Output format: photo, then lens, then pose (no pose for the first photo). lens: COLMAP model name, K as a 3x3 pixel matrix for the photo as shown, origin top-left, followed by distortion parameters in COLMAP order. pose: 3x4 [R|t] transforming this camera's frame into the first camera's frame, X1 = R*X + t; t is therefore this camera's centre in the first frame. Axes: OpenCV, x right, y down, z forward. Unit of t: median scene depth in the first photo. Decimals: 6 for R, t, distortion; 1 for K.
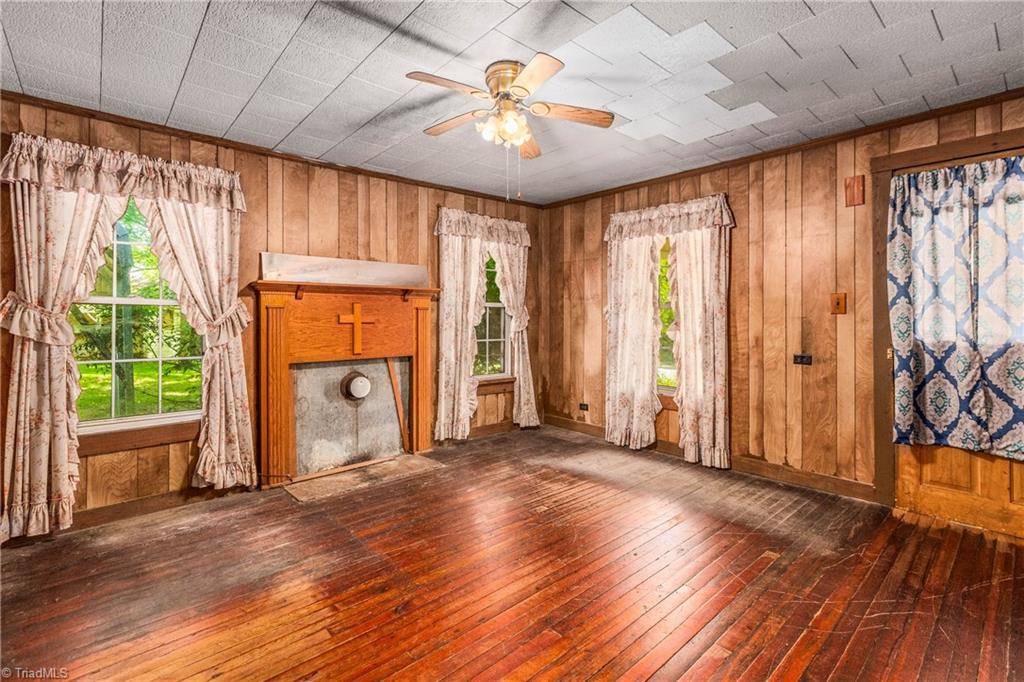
lens RADIAL K [[466.0, 0, 510.1], [0, 466.0, 324.6], [0, 0, 1]] dist [0.000044, 0.000099]
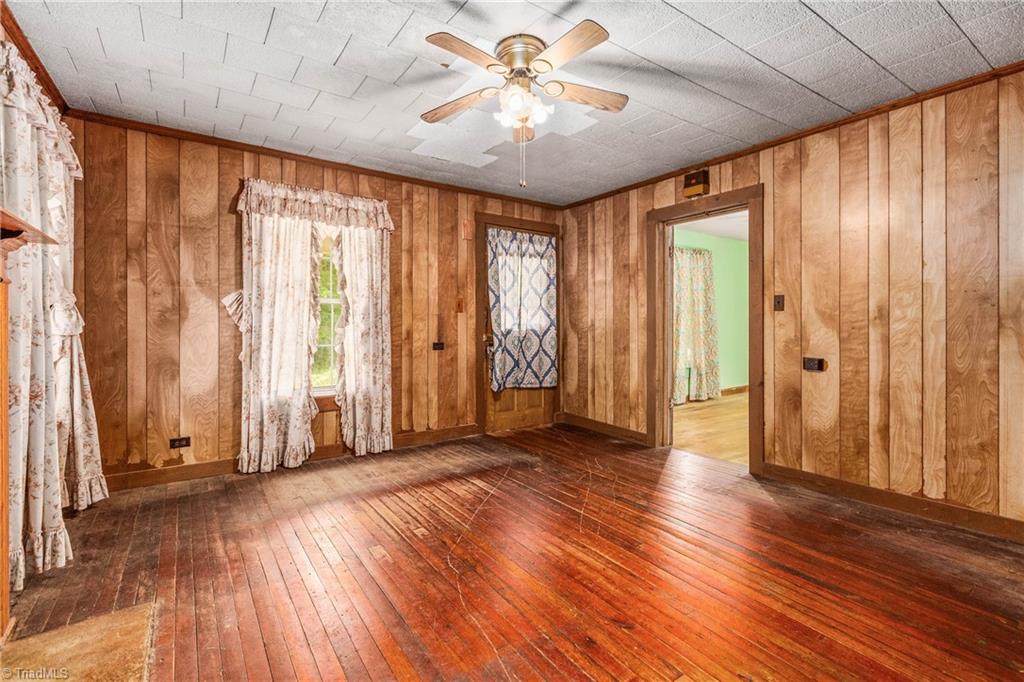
lens RADIAL K [[465.4, 0, 510.2], [0, 465.4, 332.2], [0, 0, 1]] dist [0.000719, 0.000325]
pose [[0.113981, -0.023021, 0.993216, -0.639352], [0.010272, 0.999705, 0.021993, 0.007415], [-0.993430, 0.007696, 0.114184, 0.617088]]
